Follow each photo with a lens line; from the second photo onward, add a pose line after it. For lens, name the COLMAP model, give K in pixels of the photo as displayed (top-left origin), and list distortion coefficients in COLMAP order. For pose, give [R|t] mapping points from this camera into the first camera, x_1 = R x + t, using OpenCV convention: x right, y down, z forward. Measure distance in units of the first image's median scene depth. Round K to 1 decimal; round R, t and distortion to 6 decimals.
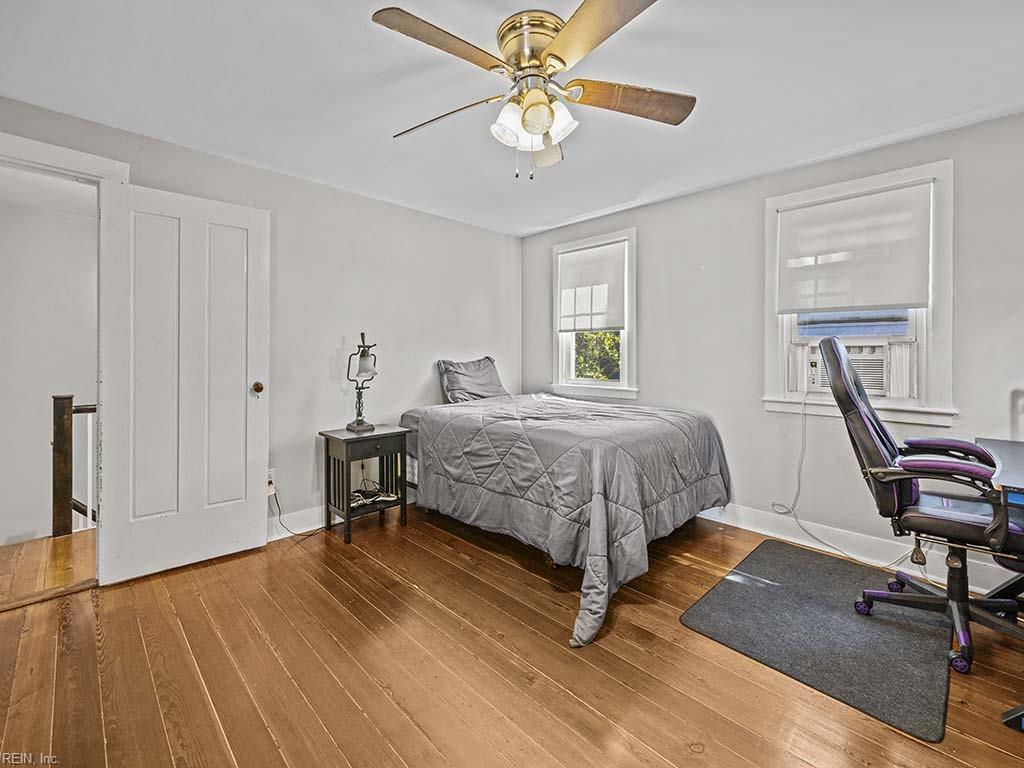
lens RADIAL K [[433.6, 0, 499.5], [0, 433.6, 356.2], [0, 0, 1]] dist [0.002197, 0.000295]
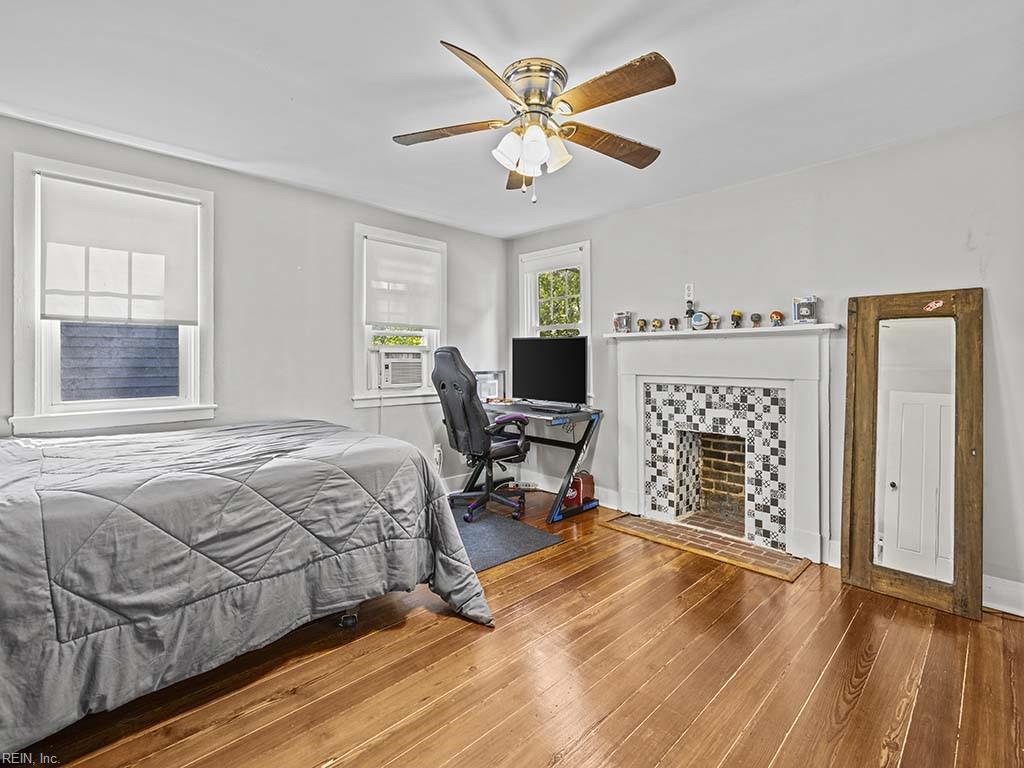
lens RADIAL K [[477.6, 0, 511.0], [0, 477.6, 359.0], [0, 0, 1]] dist [-0.002746, -0.000217]
pose [[0.009574, -0.003479, 0.999948, -0.725274], [0.003756, 0.999987, 0.003443, -0.007859], [-0.999947, 0.003723, 0.009587, 0.659755]]
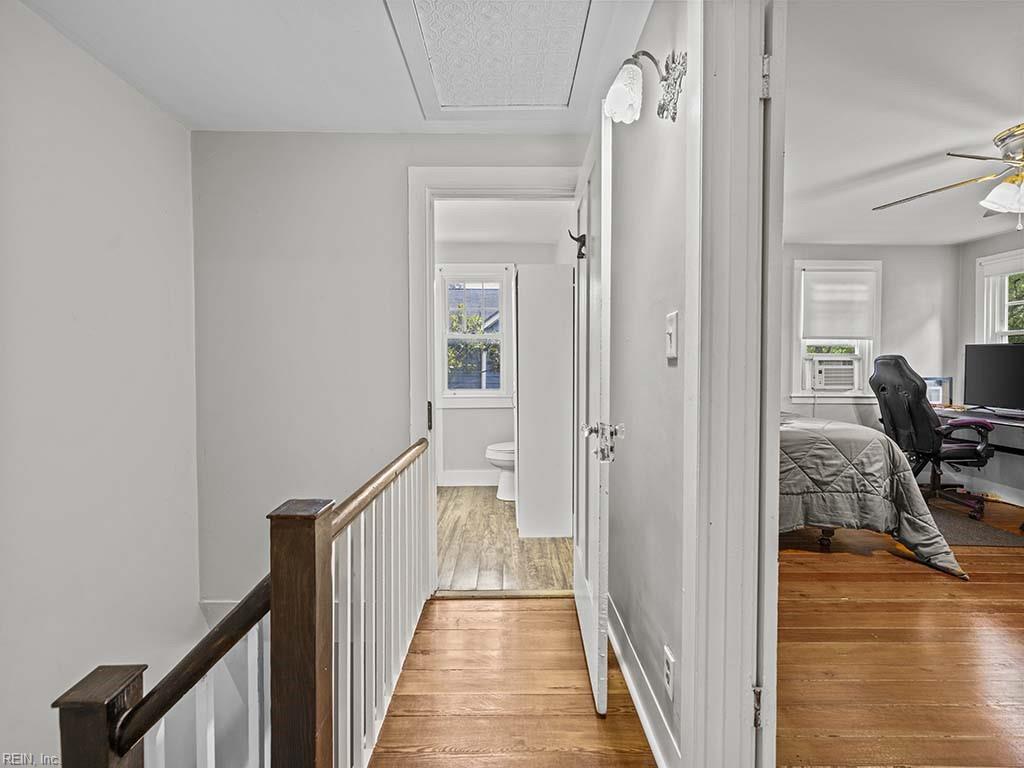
lens RADIAL K [[427.6, 0, 504.7], [0, 427.6, 374.3], [0, 0, 1]] dist [-0.000162, 0.000740]
pose [[0.703209, -0.018028, 0.710755, -1.271222], [0.003541, 0.999755, 0.021855, -0.011365], [-0.710975, -0.012852, 0.703100, 0.767920]]
